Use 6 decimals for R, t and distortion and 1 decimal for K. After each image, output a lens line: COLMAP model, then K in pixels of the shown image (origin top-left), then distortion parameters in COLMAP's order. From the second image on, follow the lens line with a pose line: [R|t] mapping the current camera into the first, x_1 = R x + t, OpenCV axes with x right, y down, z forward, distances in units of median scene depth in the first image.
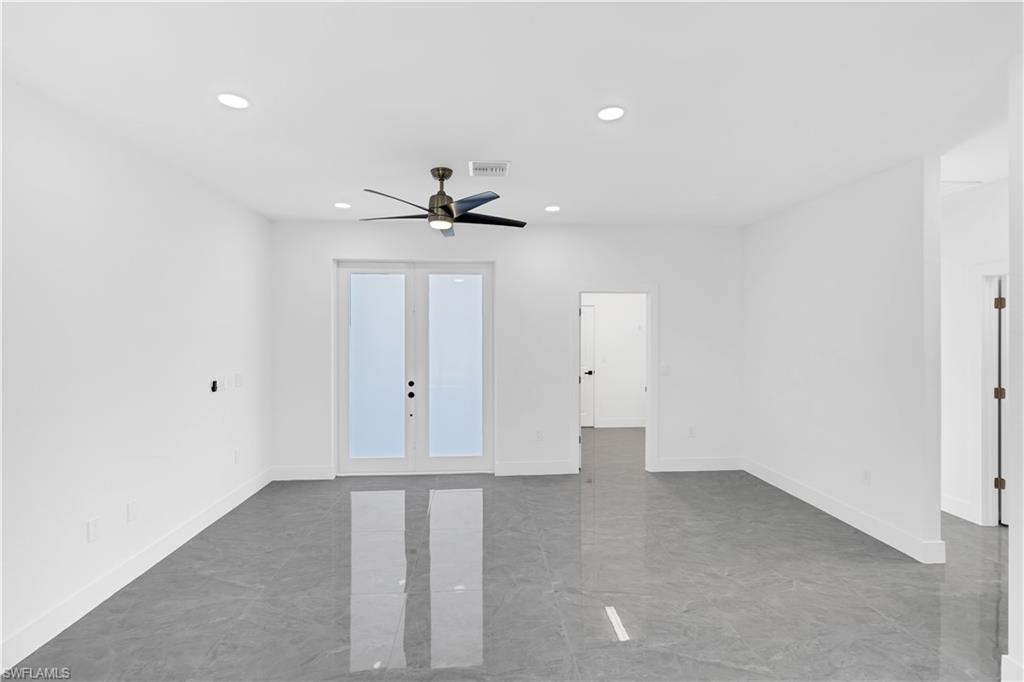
lens RADIAL K [[460.6, 0, 509.0], [0, 460.6, 335.6], [0, 0, 1]] dist [-0.011872, 0.004779]
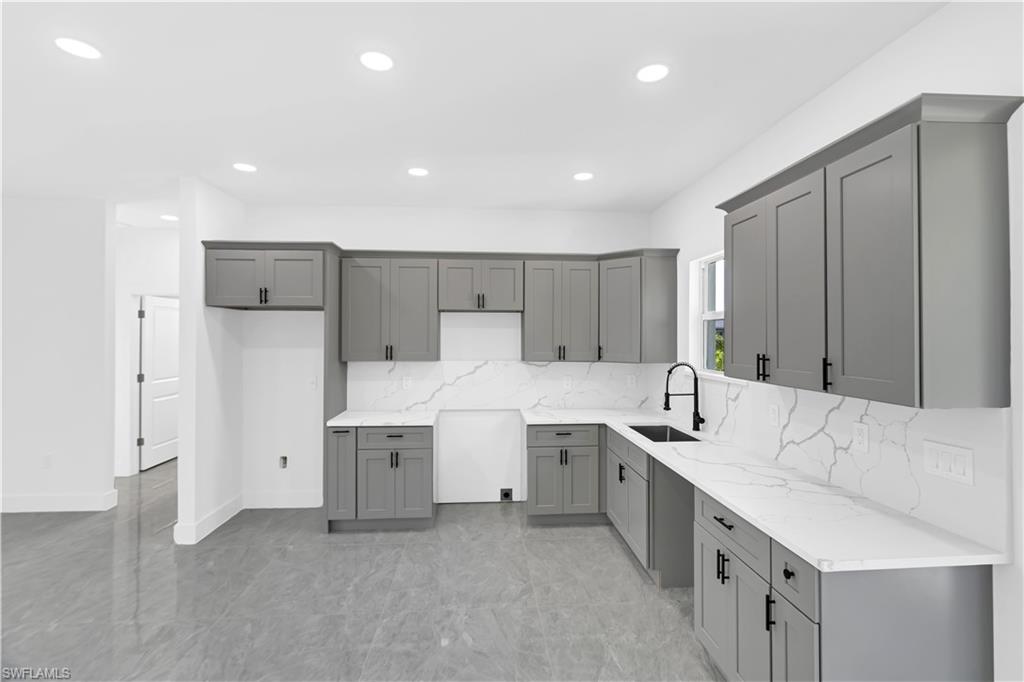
lens RADIAL K [[460.6, 0, 510.7], [0, 460.6, 334.2], [0, 0, 1]] dist [-0.011872, 0.004779]
pose [[-0.008052, 0.006546, 0.999946, -0.336289], [0.001234, 0.999978, -0.006537, 0.001565], [-0.999967, 0.001182, -0.008060, -0.123964]]
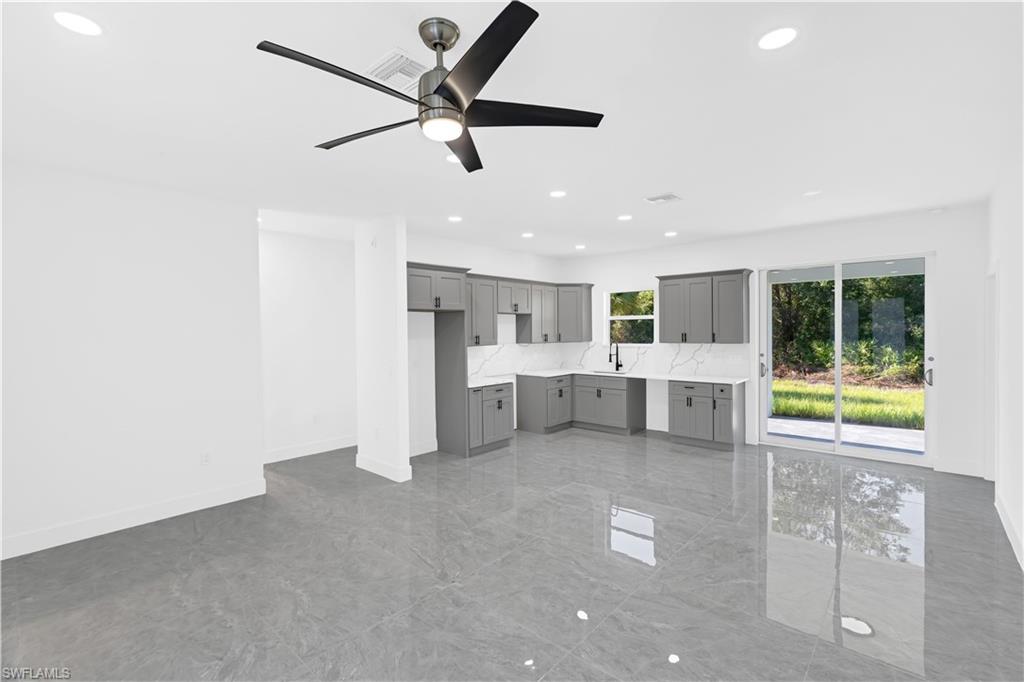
lens RADIAL K [[460.6, 0, 510.6], [0, 460.6, 337.2], [0, 0, 1]] dist [-0.011872, 0.004779]
pose [[-0.700479, -0.004434, 0.713659, -0.521844], [0.013822, 0.999709, 0.019779, -0.004168], [-0.713539, 0.023719, -0.700214, 1.176607]]
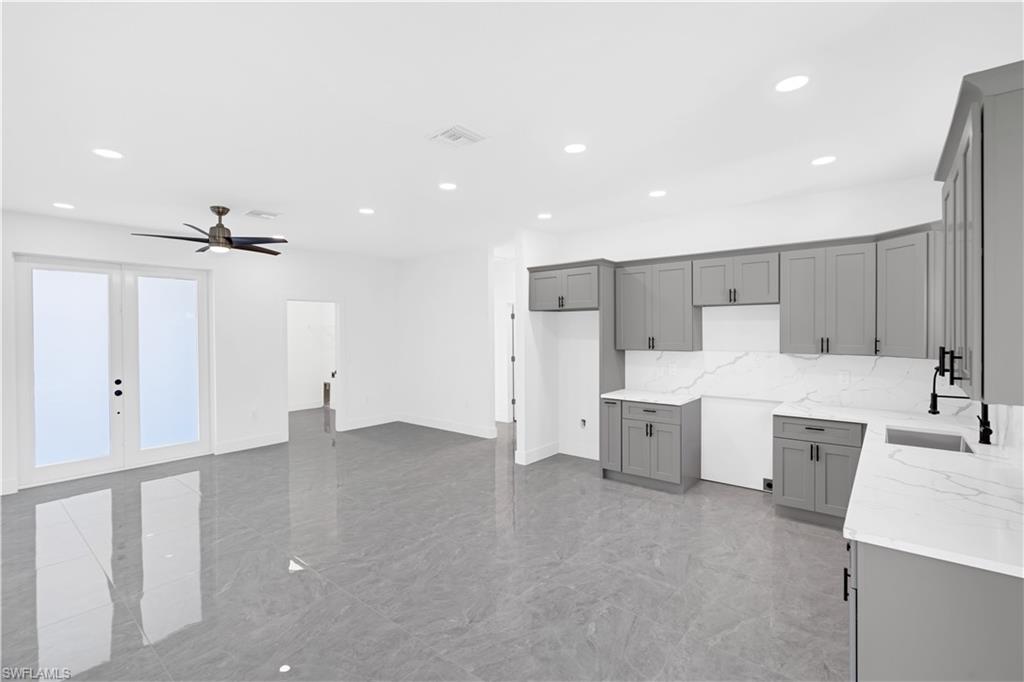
lens RADIAL K [[460.6, 0, 507.5], [0, 460.6, 336.3], [0, 0, 1]] dist [-0.011872, 0.004779]
pose [[0.689200, -0.013208, 0.724451, -0.473423], [0.009683, 0.999912, 0.009019, 0.002318], [-0.724506, 0.000799, 0.689268, -0.437155]]
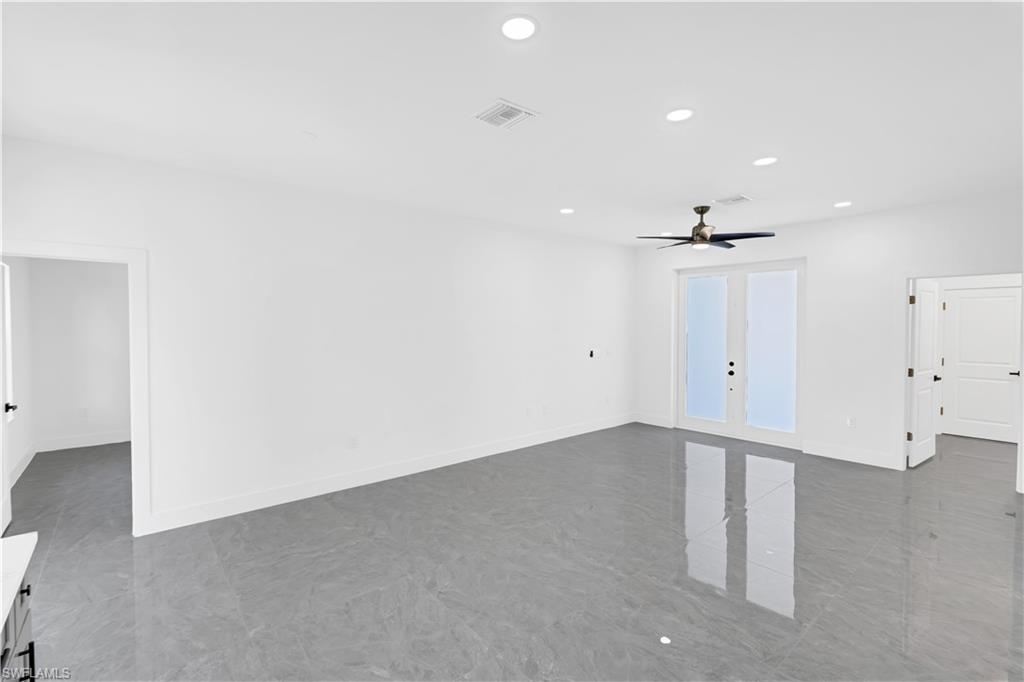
lens RADIAL K [[460.6, 0, 510.3], [0, 460.6, 337.5], [0, 0, 1]] dist [-0.011872, 0.004779]
pose [[0.590415, 0.021671, -0.806809, 0.578041], [-0.001489, 0.999667, 0.025762, 0.003457], [0.807099, -0.014009, 0.590250, -0.274142]]
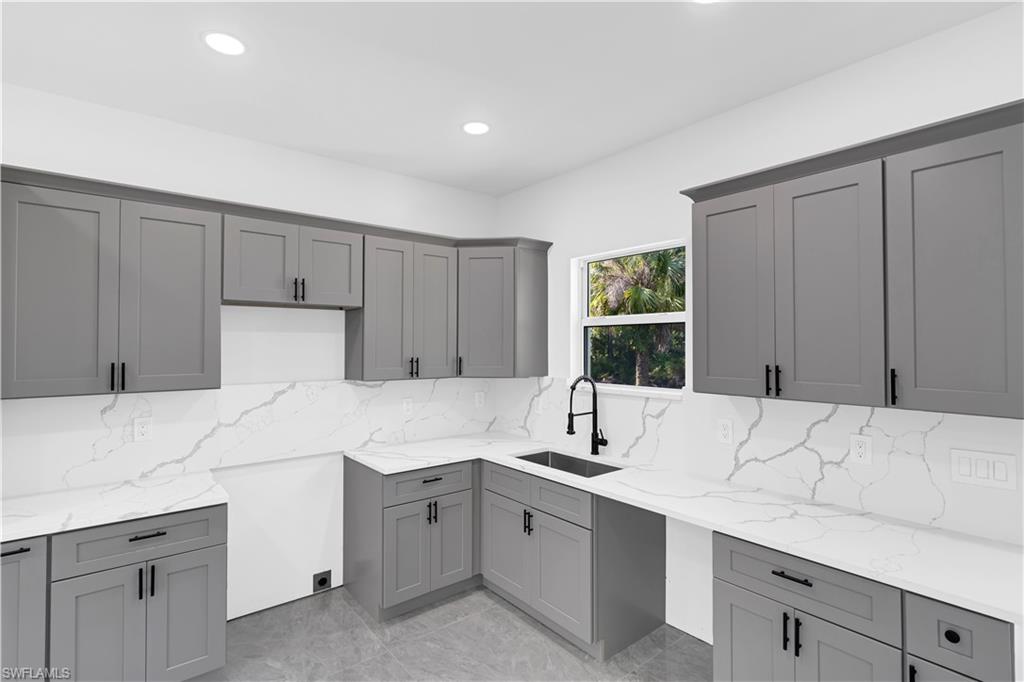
lens RADIAL K [[488.0, 0, 506.0], [0, 488.0, 337.1], [0, 0, 1]] dist [-0.008366, 0.001903]
pose [[-0.574002, 0.013476, 0.818743, -0.035889], [0.003539, 0.999896, -0.013977, -0.001338], [-0.818846, -0.005125, -0.573990, 0.094319]]
